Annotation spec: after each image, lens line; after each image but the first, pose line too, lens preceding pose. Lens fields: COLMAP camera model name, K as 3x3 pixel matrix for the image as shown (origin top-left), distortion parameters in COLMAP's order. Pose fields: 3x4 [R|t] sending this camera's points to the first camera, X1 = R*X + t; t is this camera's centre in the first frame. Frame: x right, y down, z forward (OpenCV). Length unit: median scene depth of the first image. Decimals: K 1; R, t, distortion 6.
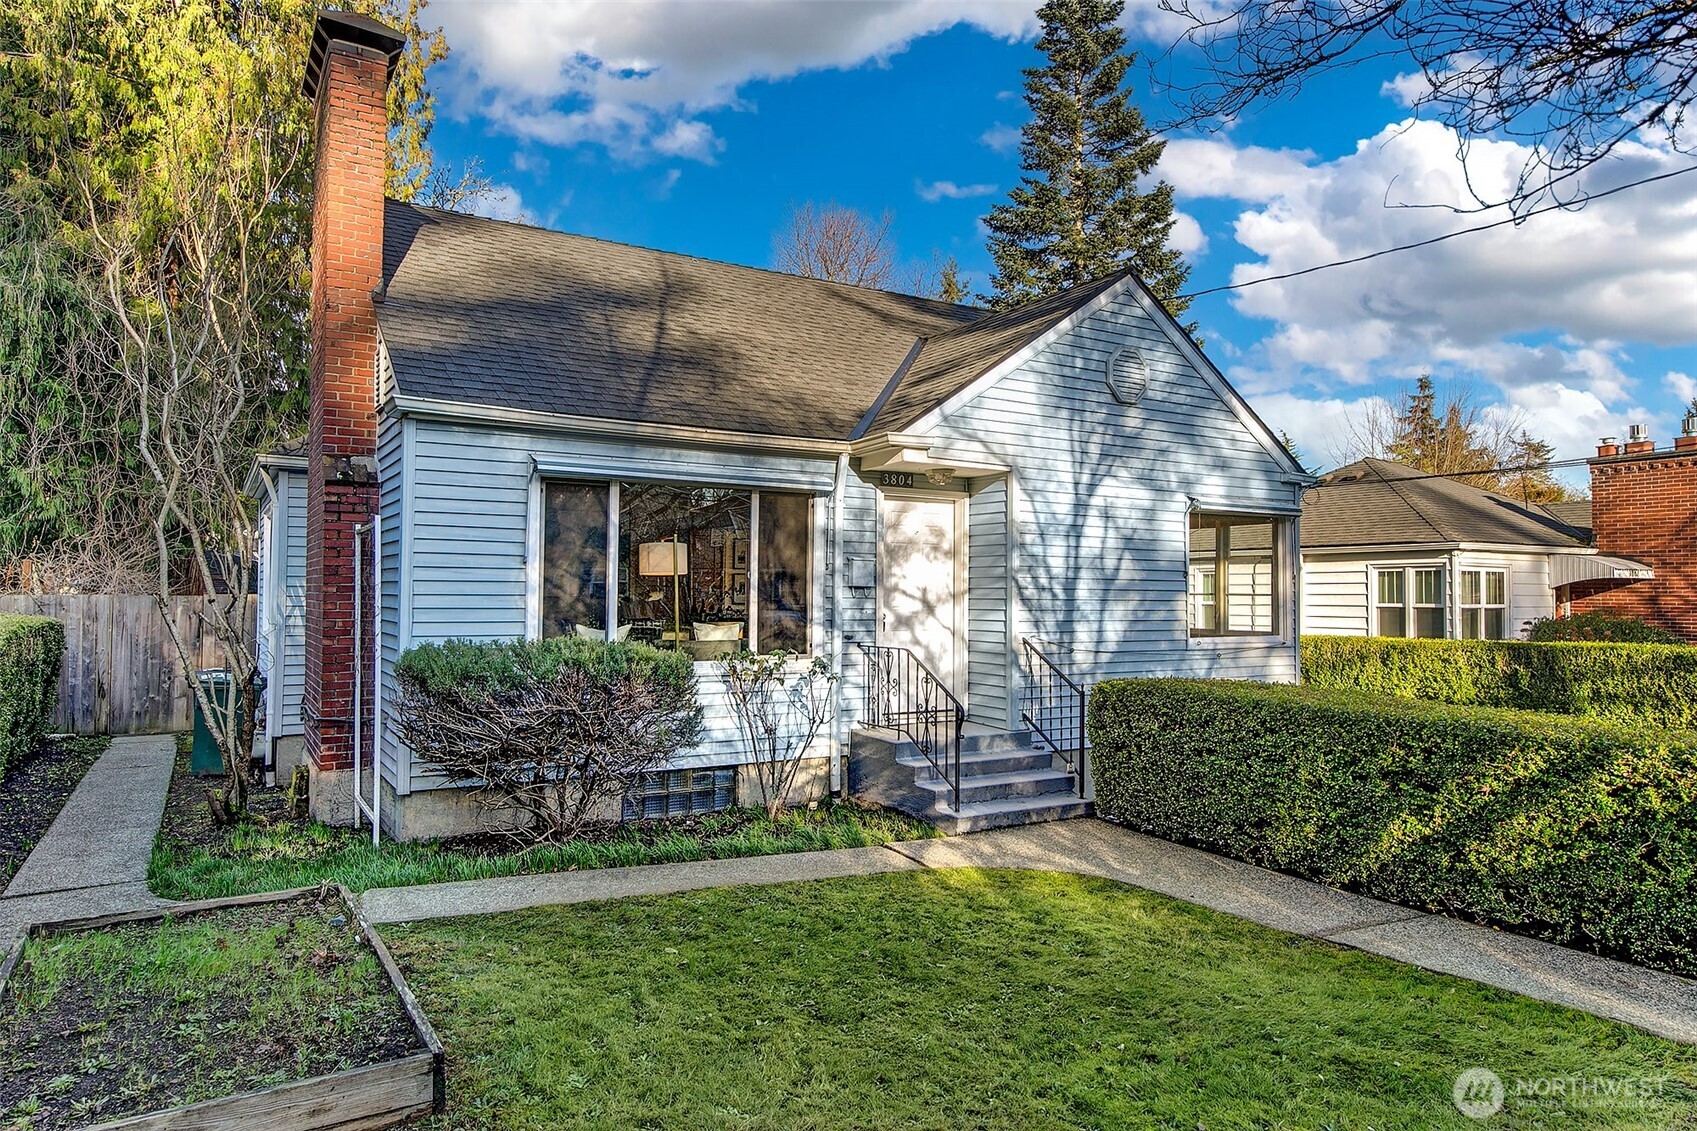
lens RADIAL K [[1076.1, 0, 724.1], [0, 1076.1, 565.7], [0, 0, 1]] dist [0.004917, 0.000792]
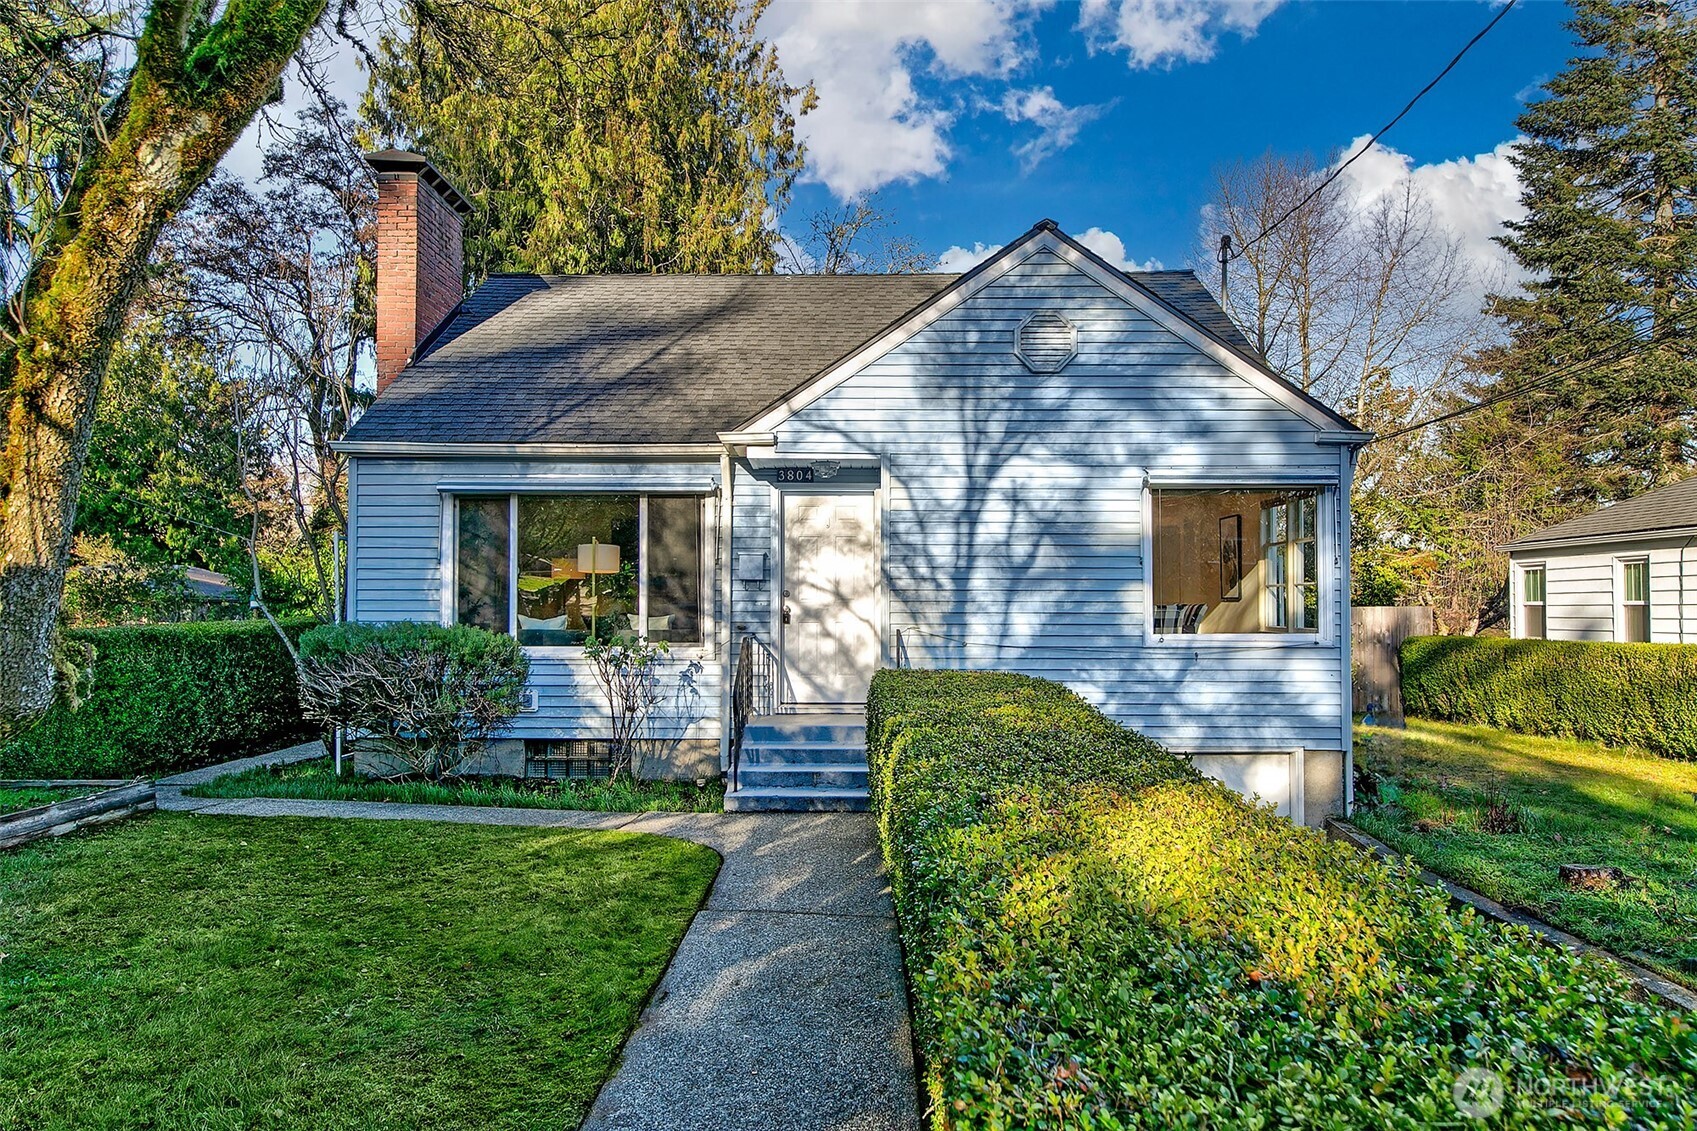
lens RADIAL K [[1124.6, 0, 848.4], [0, 1124.6, 587.8], [0, 0, 1]] dist [0.000341, 0.000757]
pose [[0.848065, -0.014922, -0.529683, 0.758075], [0.017280, 0.999851, -0.000500, 0.028222], [0.529611, -0.008729, 0.848196, 0.114090]]
